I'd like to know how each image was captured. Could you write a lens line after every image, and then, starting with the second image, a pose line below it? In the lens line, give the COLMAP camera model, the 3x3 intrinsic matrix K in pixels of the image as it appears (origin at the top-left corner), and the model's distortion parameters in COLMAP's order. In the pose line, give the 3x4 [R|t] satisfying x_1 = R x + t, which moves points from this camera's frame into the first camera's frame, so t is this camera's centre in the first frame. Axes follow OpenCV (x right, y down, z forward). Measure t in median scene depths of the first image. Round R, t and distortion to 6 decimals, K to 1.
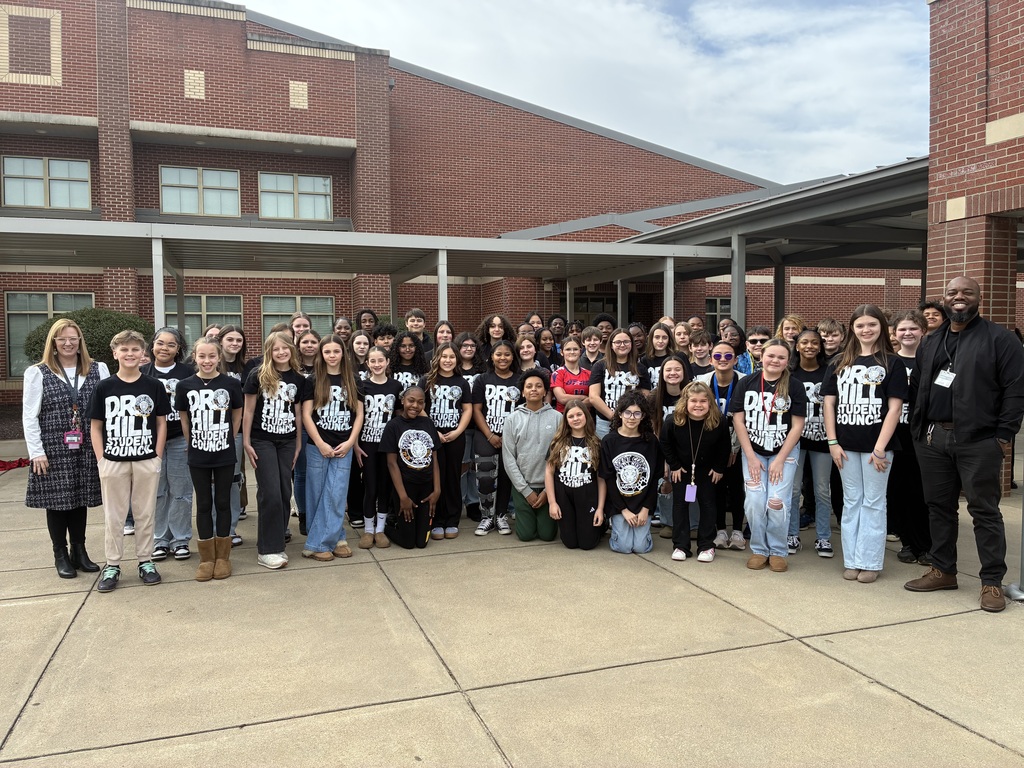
lens RADIAL K [[753.1, 0, 512.0], [0, 753.1, 384.0], [0, 0, 1]] dist [0.035028, -0.059287]
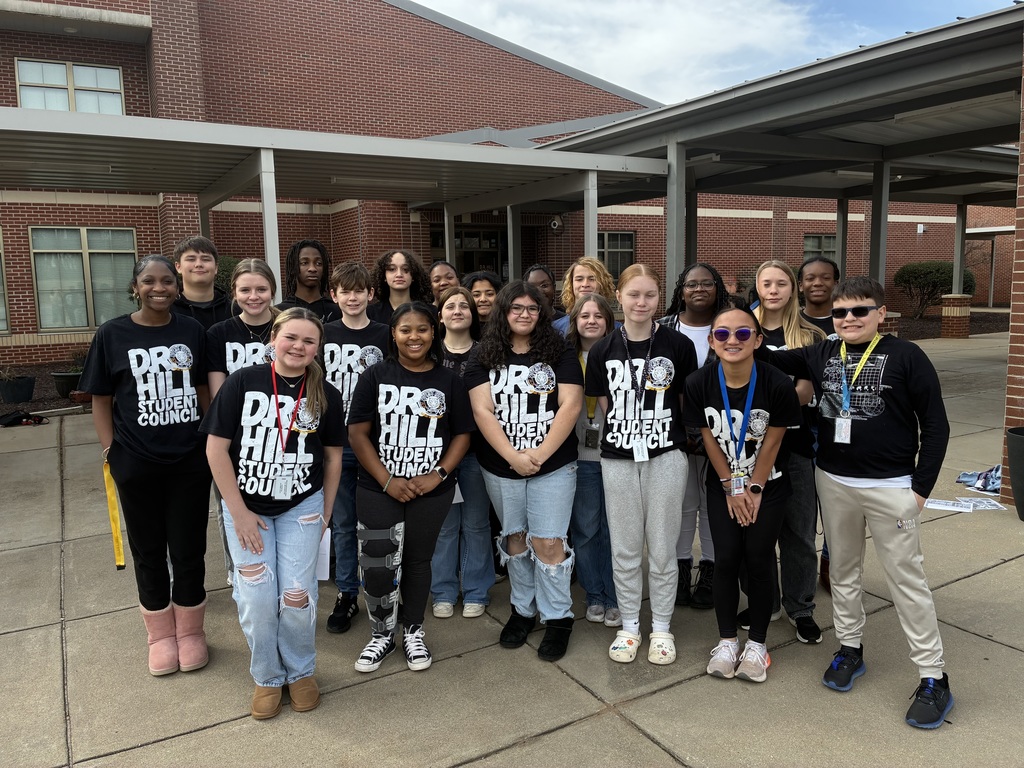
lens RADIAL K [[753.1, 0, 512.0], [0, 753.1, 384.0], [0, 0, 1]] dist [0.035028, -0.059287]
pose [[0.981792, -0.036371, 0.186445, -0.008596], [0.021180, 0.996338, 0.082833, -0.016440], [-0.188775, -0.077376, 0.978967, 0.192318]]
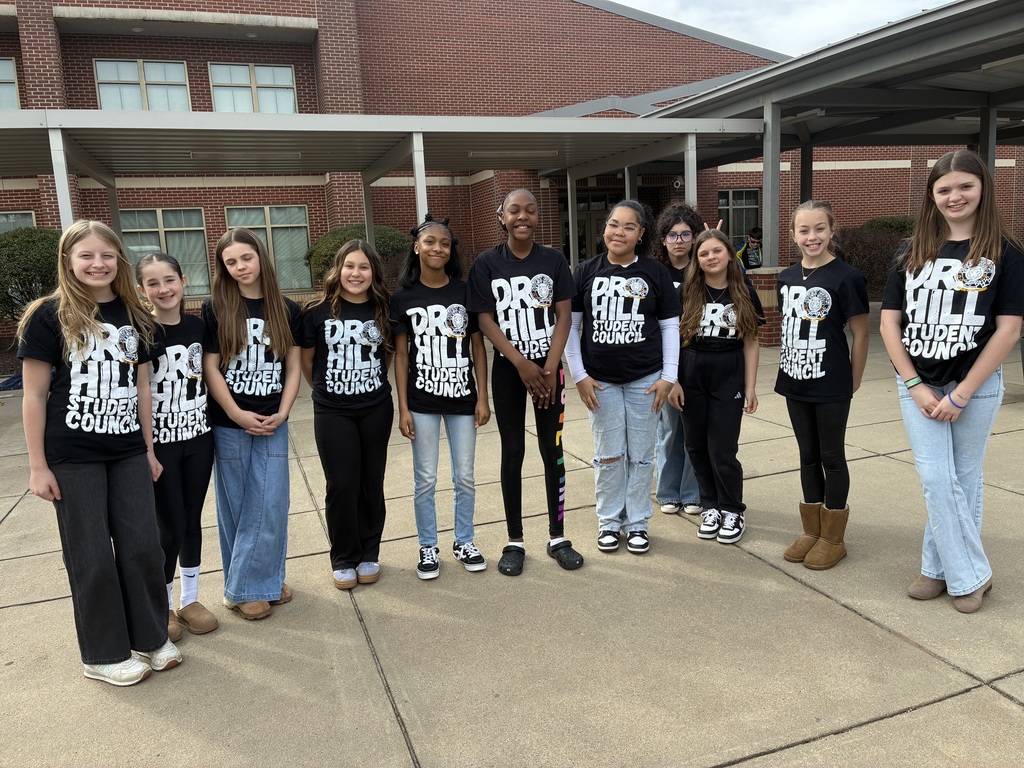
lens RADIAL K [[753.1, 0, 512.0], [0, 753.1, 384.0], [0, 0, 1]] dist [0.035028, -0.059287]
pose [[0.999102, -0.042353, 0.001416, -0.001434], [0.041893, 0.992189, 0.117496, 0.000203], [-0.006381, -0.117331, 0.993072, 0.095725]]
